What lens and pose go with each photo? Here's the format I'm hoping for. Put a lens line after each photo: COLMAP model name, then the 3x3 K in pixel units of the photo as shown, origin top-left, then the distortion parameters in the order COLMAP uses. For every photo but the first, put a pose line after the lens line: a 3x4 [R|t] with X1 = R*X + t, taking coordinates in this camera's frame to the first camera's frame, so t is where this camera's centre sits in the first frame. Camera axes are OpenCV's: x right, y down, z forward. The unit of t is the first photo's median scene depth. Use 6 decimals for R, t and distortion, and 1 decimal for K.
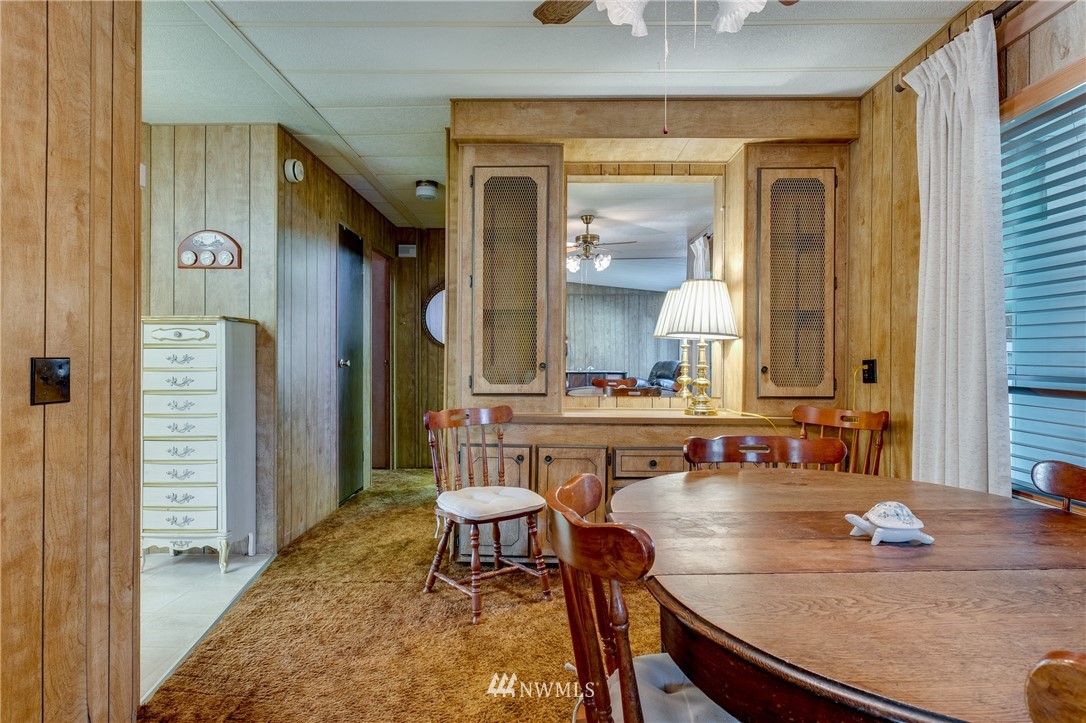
lens RADIAL K [[644.1, 0, 541.3], [0, 644.1, 363.4], [0, 0, 1]] dist [-0.001421, -0.000408]
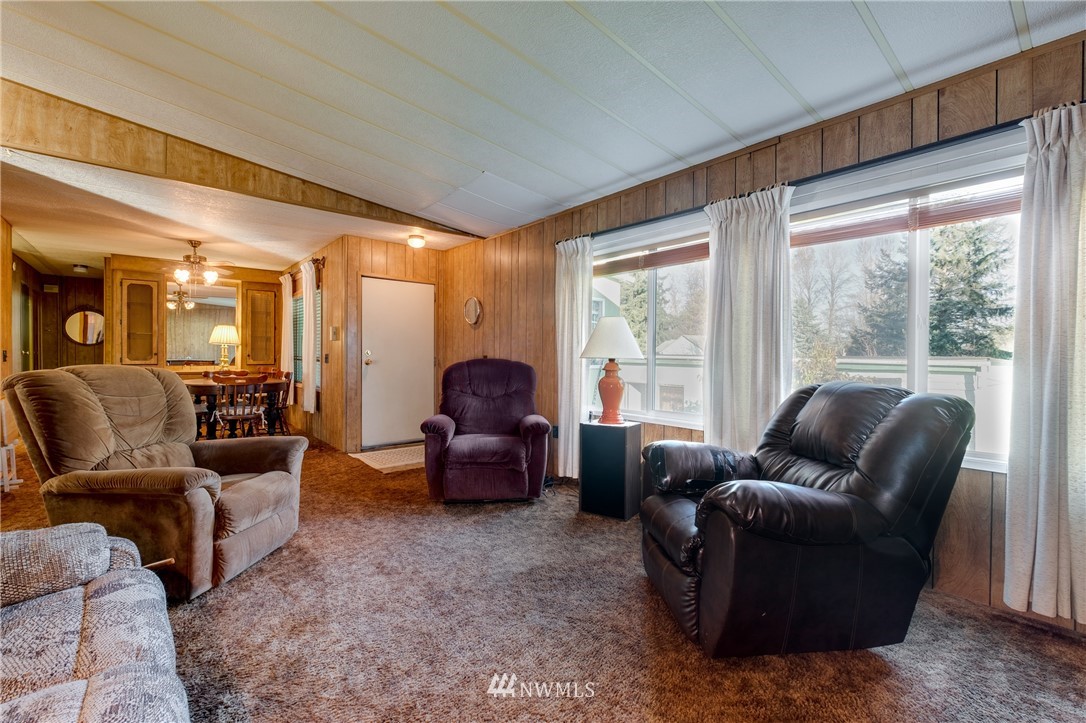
lens RADIAL K [[467.6, 0, 541.5], [0, 467.6, 359.6], [0, 0, 1]] dist [-0.004436, -0.000443]
pose [[0.757296, -0.003512, 0.653063, -0.046634], [-0.002121, 0.999967, 0.007838, 0.007389], [-0.653069, -0.007321, 0.757263, -1.480564]]
